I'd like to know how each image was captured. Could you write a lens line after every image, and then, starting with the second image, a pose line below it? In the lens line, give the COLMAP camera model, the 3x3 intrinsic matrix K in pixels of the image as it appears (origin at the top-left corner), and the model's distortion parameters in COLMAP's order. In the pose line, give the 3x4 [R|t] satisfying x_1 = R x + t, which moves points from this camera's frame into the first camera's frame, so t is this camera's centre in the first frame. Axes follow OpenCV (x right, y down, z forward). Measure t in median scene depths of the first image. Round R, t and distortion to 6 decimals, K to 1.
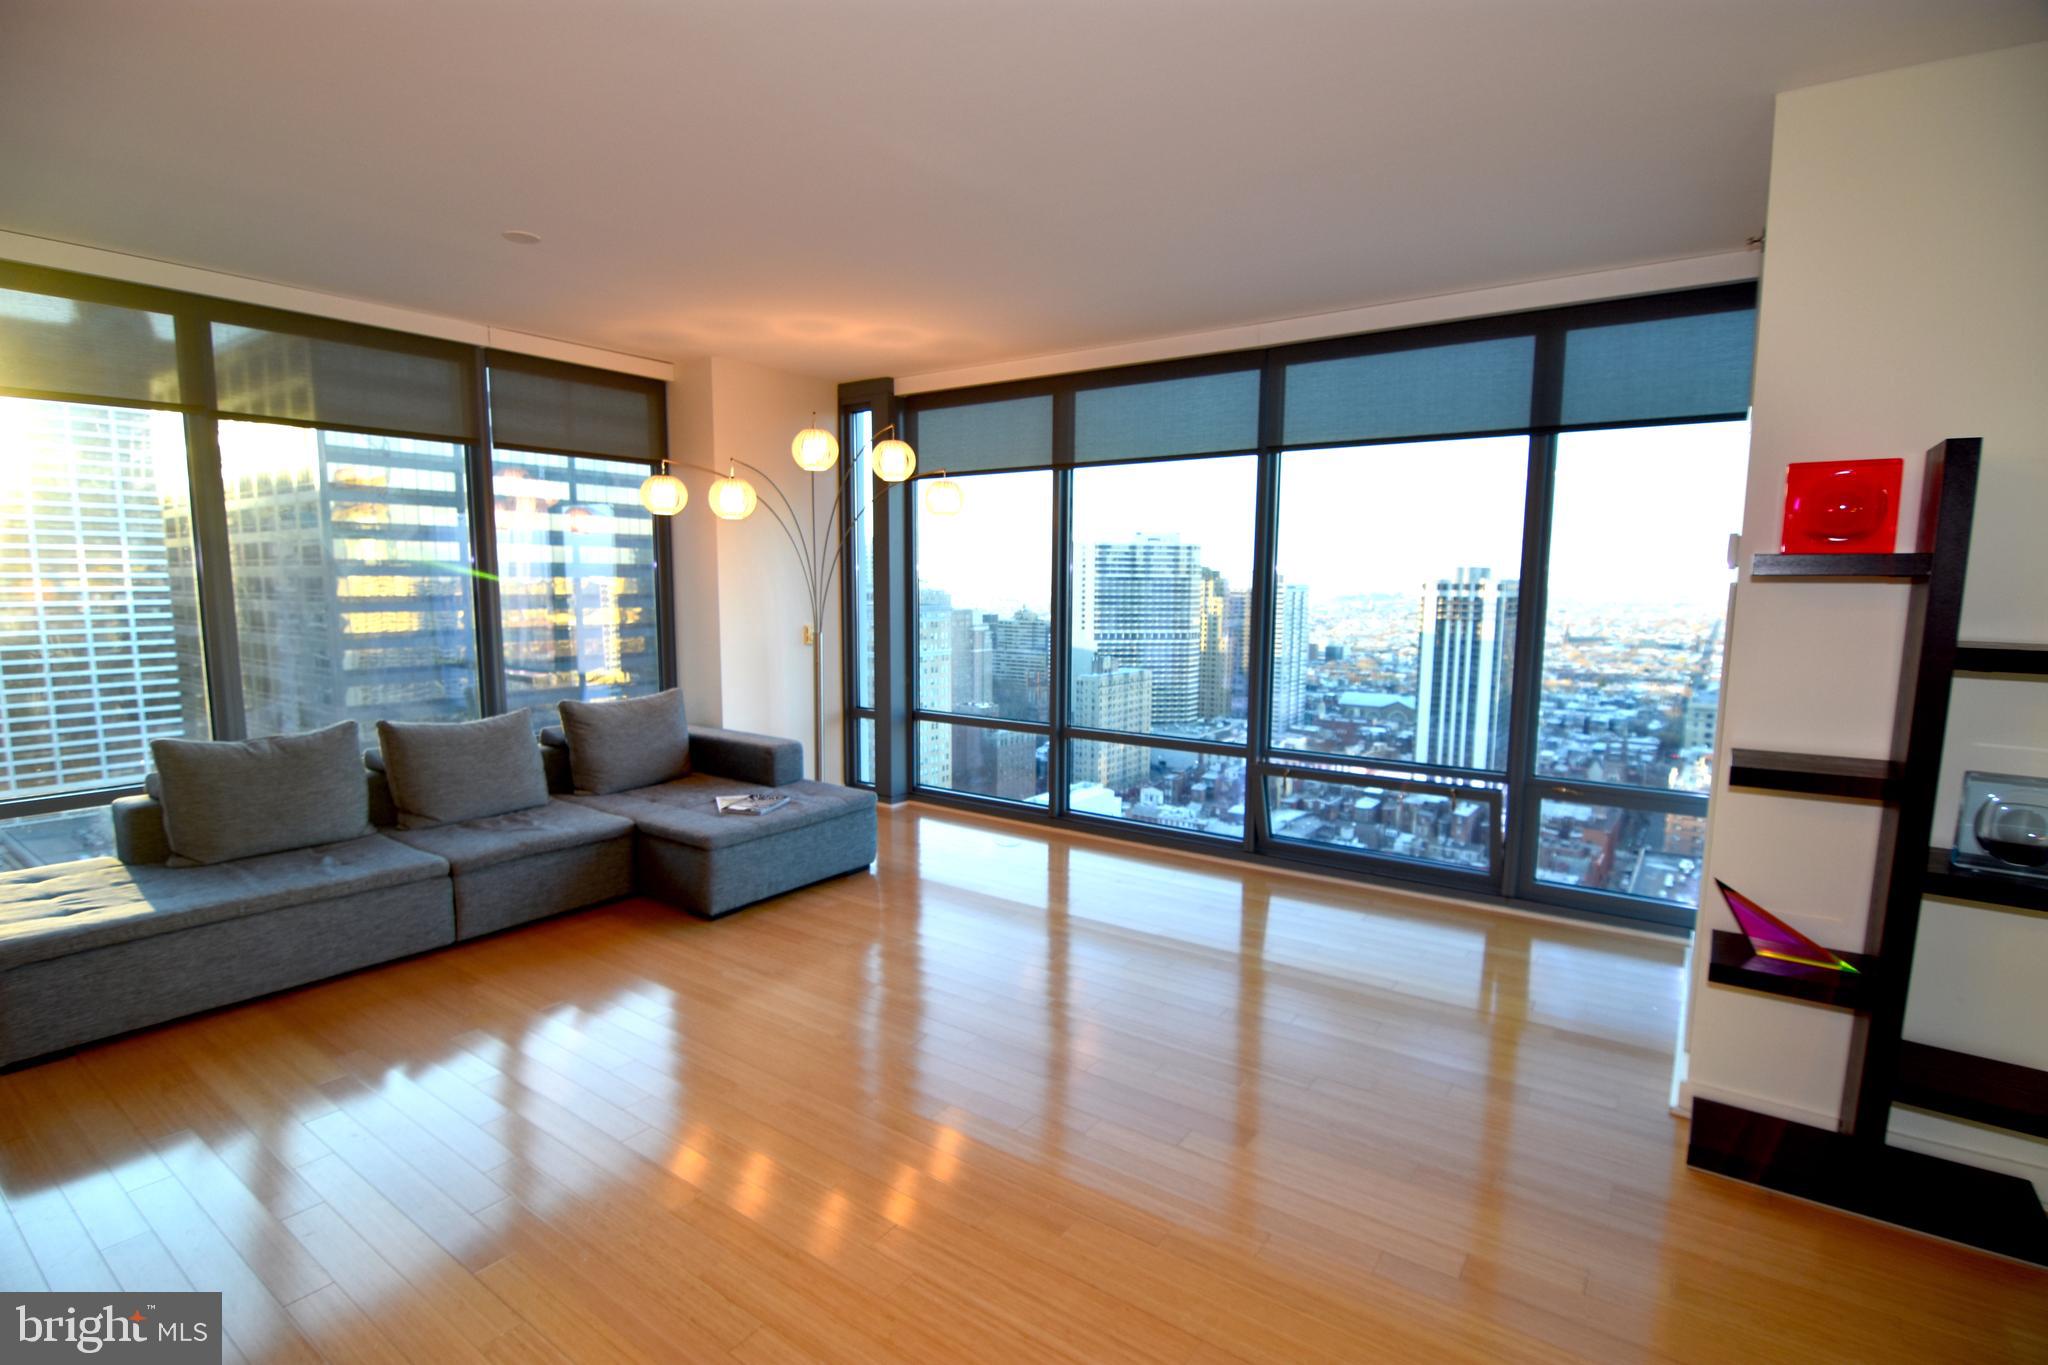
lens RADIAL K [[970.6, 0, 1019.2], [0, 970.6, 705.7], [0, 0, 1]] dist [-0.002312, -0.000392]
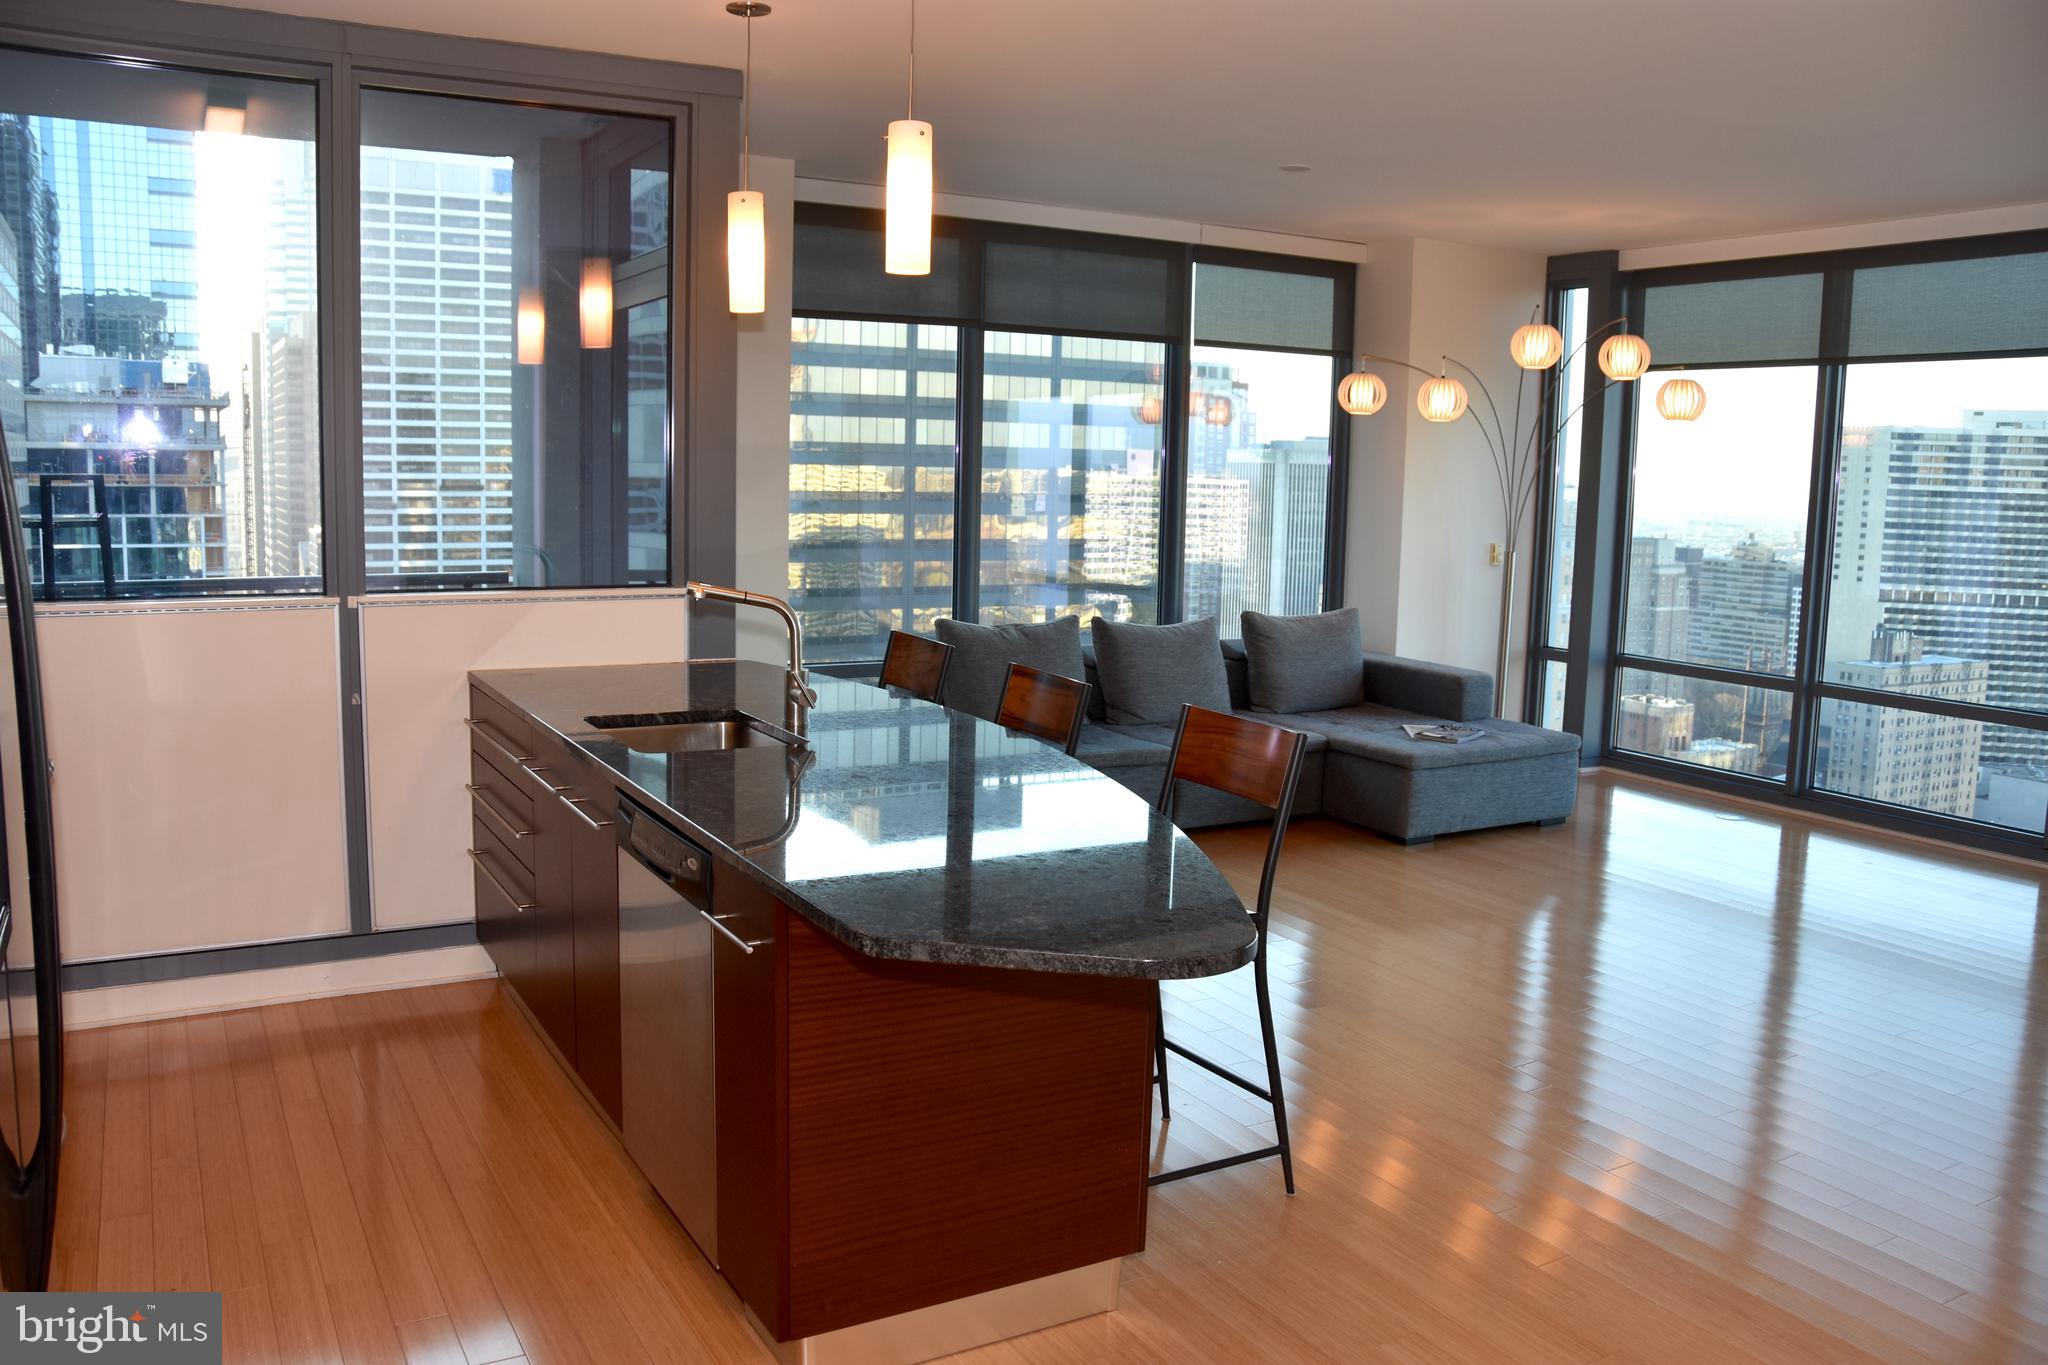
lens RADIAL K [[1586.3, 0, 1024.0], [0, 1586.3, 682.5], [0, 0, 1]] dist [-0.151102, 0.095953]
pose [[0.906510, 0.071270, -0.416126, -0.018902], [-0.071323, 0.997334, 0.015441, 0.050658], [0.416117, 0.015682, 0.909176, -0.443052]]
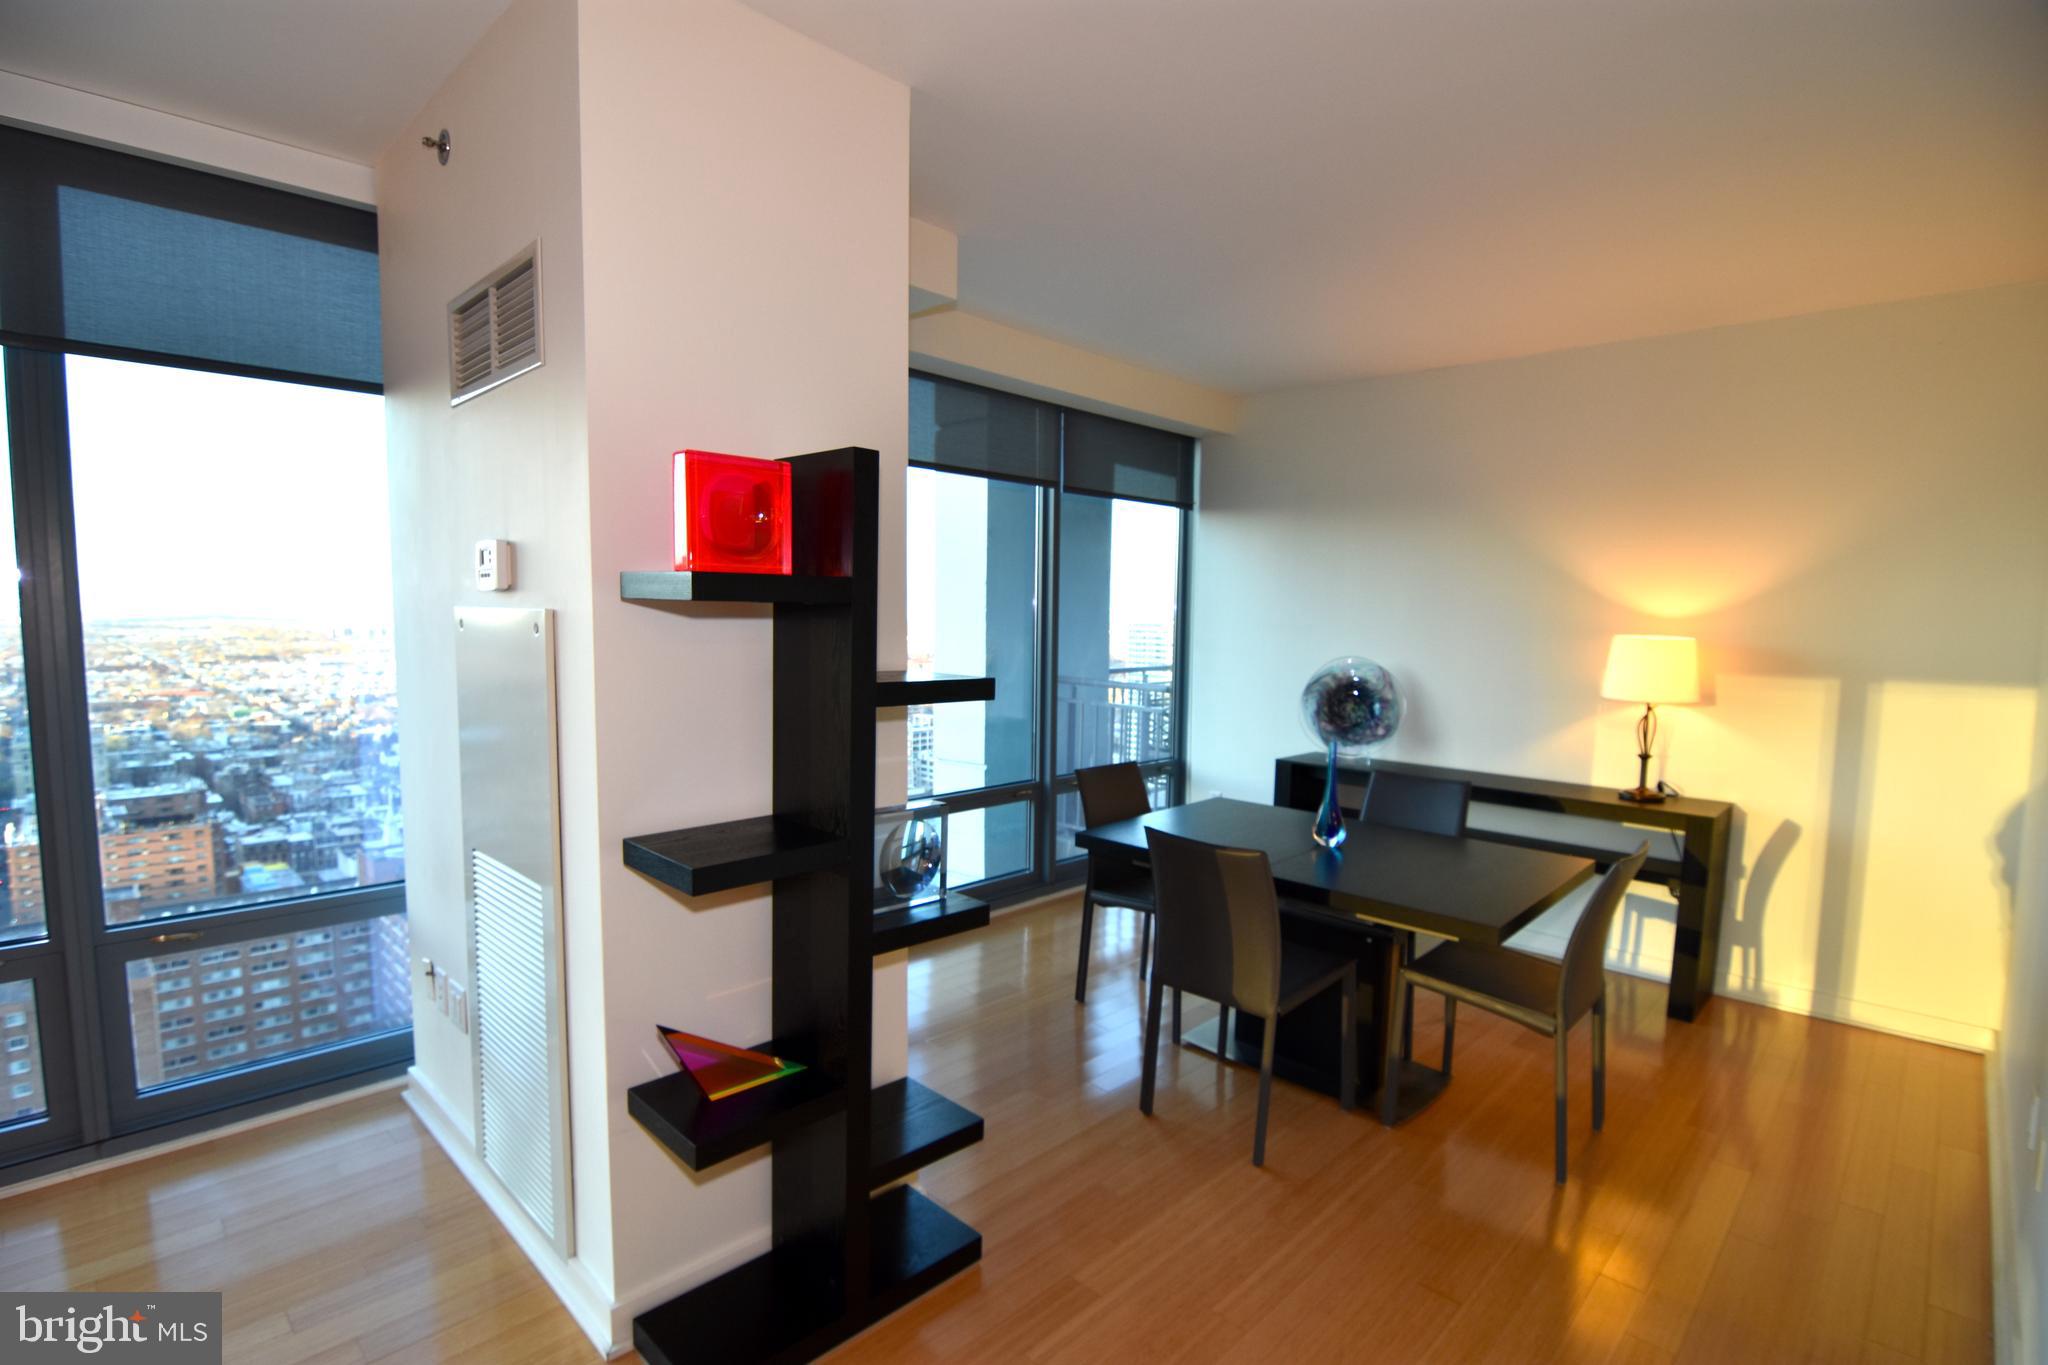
lens RADIAL K [[970.6, 0, 1019.2], [0, 970.6, 705.7], [0, 0, 1]] dist [-0.002312, -0.000392]
pose [[0.156827, -0.096966, 0.982854, 0.026471], [0.118404, 0.989837, 0.078762, -0.024477], [-0.980503, 0.104022, 0.166714, 0.189048]]
